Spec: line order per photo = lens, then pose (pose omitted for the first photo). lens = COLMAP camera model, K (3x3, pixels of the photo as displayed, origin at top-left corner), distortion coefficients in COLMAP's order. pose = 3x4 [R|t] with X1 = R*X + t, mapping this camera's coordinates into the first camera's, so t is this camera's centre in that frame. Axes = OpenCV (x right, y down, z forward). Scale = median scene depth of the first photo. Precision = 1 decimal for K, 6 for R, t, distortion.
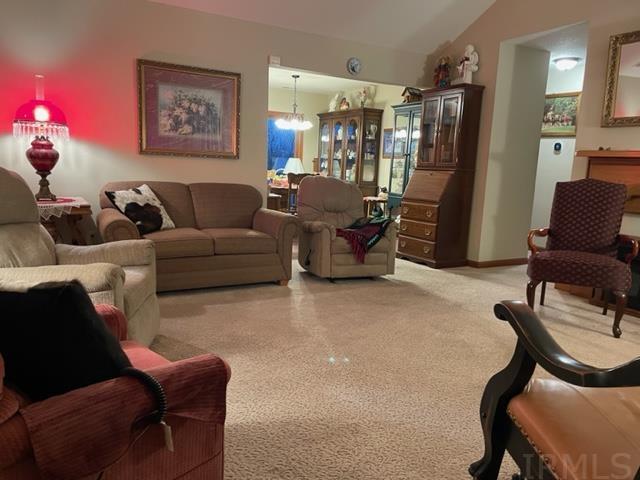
lens RADIAL K [[478.5, 0, 317.4], [0, 478.5, 237.0], [0, 0, 1]] dist [0.104128, -0.123748]
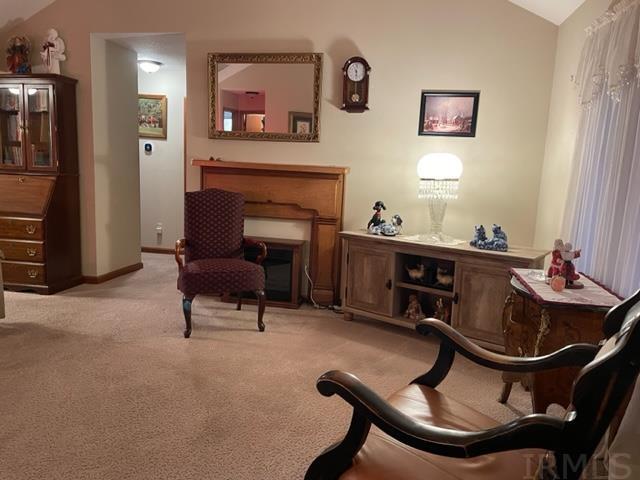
lens RADIAL K [[478.5, 0, 317.4], [0, 478.5, 237.0], [0, 0, 1]] dist [0.104128, -0.123748]
pose [[0.653264, -0.117528, 0.747953, -0.069656], [0.097904, 0.992697, 0.070476, -0.047324], [-0.750774, 0.027188, 0.660000, 0.096185]]
